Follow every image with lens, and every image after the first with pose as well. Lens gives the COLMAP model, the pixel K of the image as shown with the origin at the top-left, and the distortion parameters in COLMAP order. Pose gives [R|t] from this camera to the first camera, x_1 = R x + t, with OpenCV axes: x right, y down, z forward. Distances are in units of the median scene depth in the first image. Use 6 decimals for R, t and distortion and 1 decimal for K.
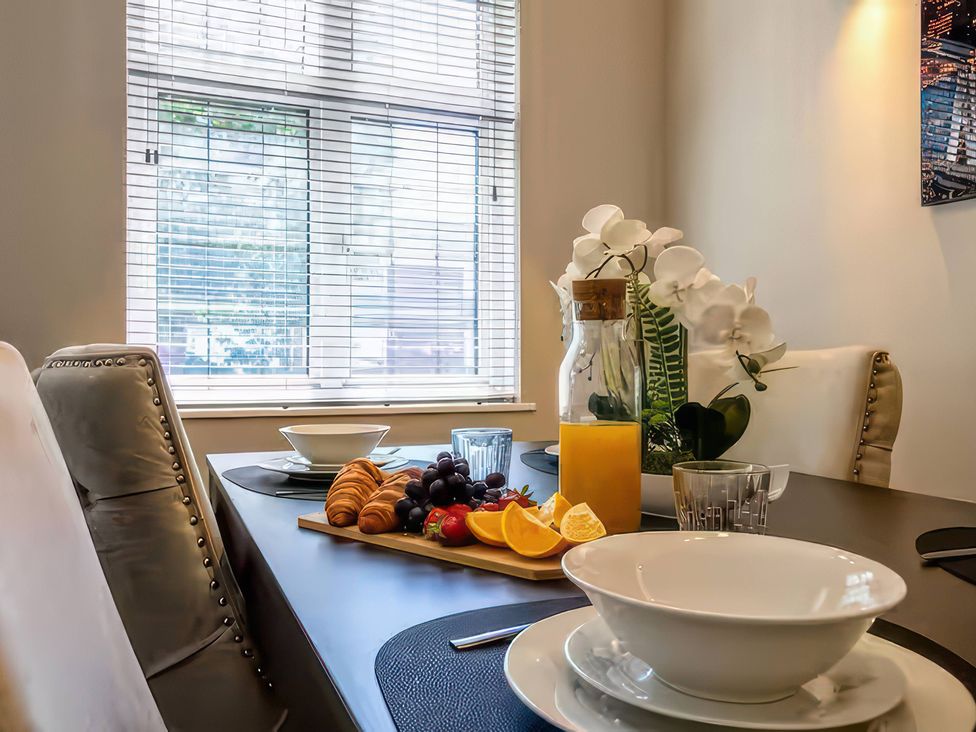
lens RADIAL K [[797.9, 0, 488.0], [0, 797.9, 366.0], [0, 0, 1]] dist [0.038260, -0.003493]
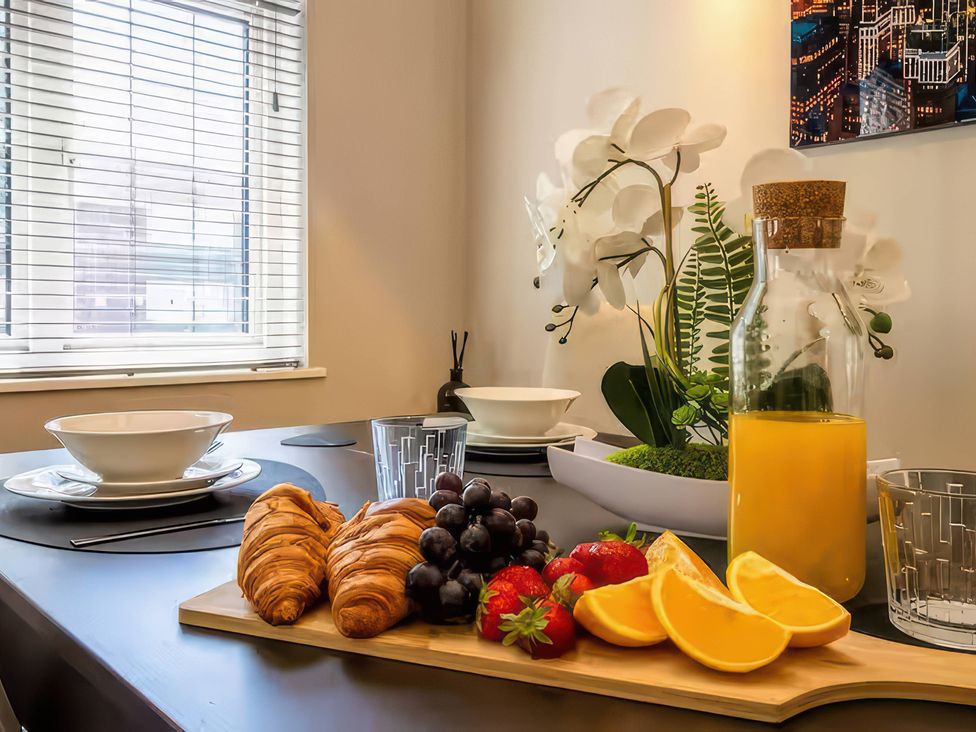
lens RADIAL K [[847.8, 0, 488.2], [0, 847.8, 339.0], [0, 0, 1]] dist [0.025125, 0.009271]
pose [[0.939730, -0.005364, 0.341875, -0.140484], [-0.001489, 0.999803, 0.019781, -0.000192], [-0.341914, -0.019098, 0.939537, 0.238124]]
